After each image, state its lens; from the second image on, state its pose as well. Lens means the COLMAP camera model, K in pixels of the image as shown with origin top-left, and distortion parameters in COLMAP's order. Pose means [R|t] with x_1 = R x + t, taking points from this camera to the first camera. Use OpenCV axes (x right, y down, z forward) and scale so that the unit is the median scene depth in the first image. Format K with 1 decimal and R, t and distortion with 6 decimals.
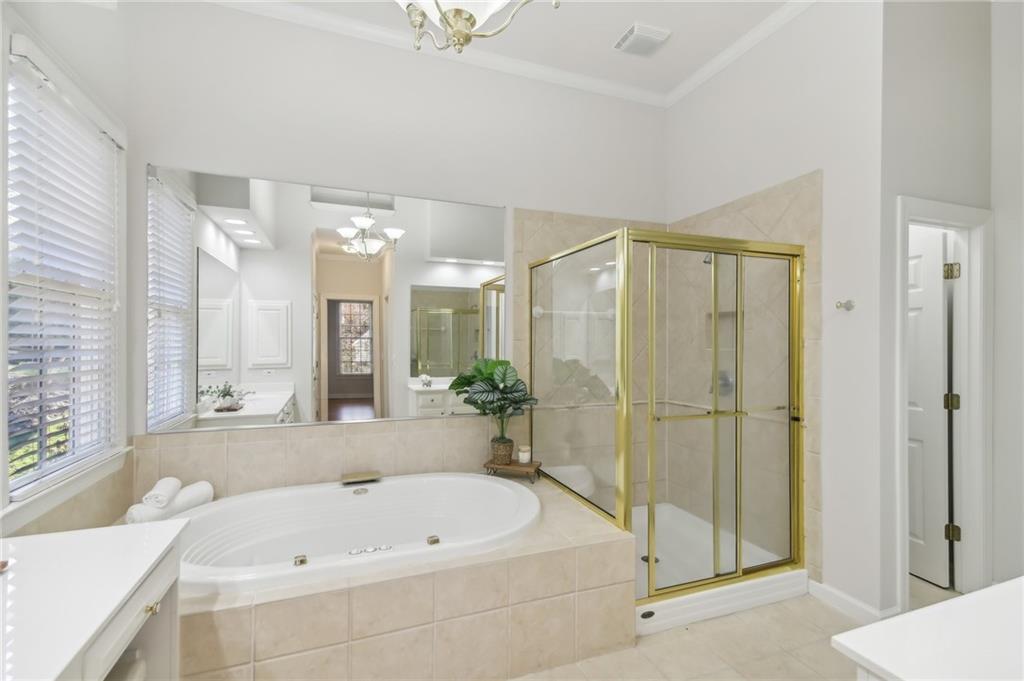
lens RADIAL K [[469.6, 0, 514.9], [0, 469.6, 340.5], [0, 0, 1]] dist [0.027859, -0.009033]
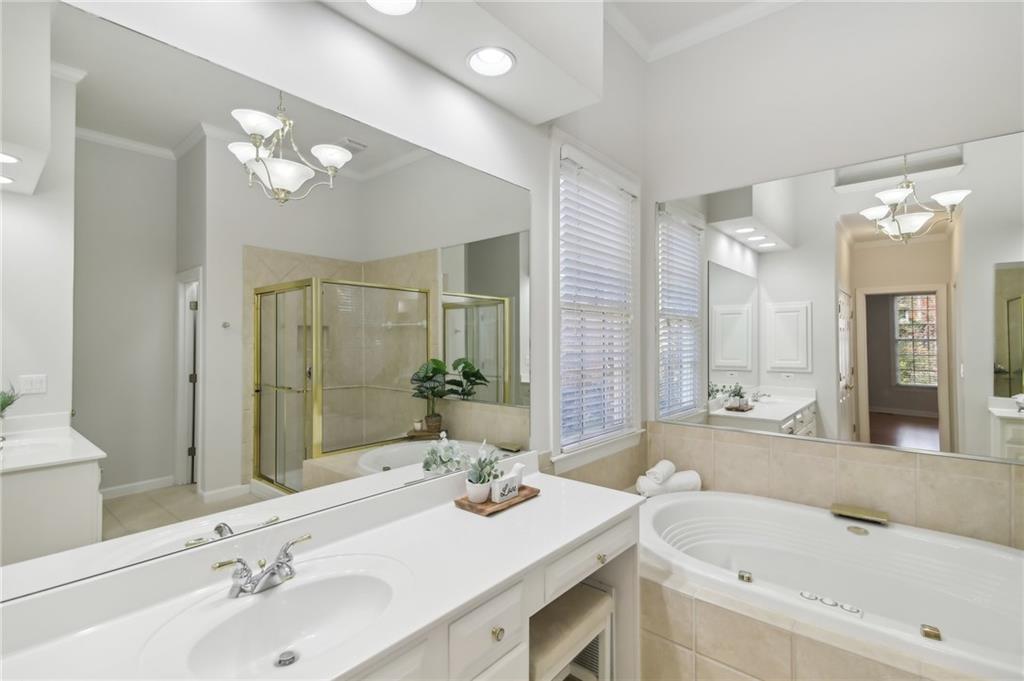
lens RADIAL K [[469.6, 0, 514.9], [0, 469.6, 340.5], [0, 0, 1]] dist [0.027859, -0.009033]
pose [[0.486776, -0.005546, -0.873509, 0.095990], [0.003582, 0.999984, -0.004352, -0.007228], [0.873520, -0.001010, 0.486788, 0.071403]]
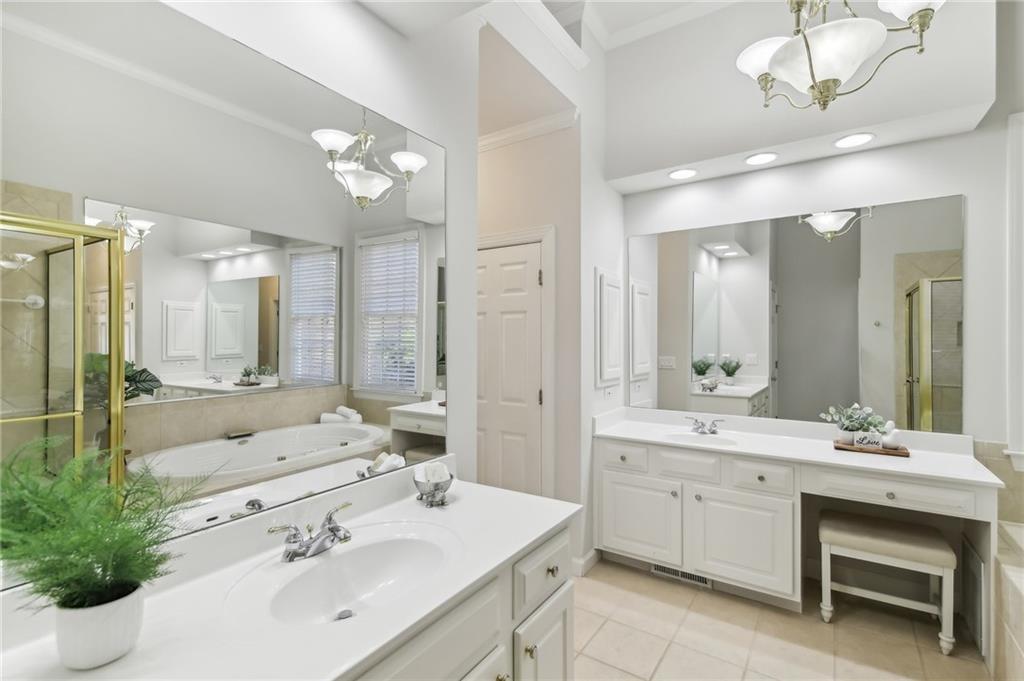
lens RADIAL K [[471.6, 0, 513.9], [0, 471.6, 340.1], [0, 0, 1]] dist [0.027115, -0.011745]
pose [[-0.812260, -0.002116, -0.583292, 0.541430], [-0.000189, 0.999994, -0.003364, 0.004171], [0.583296, -0.002622, -0.812256, 0.644341]]
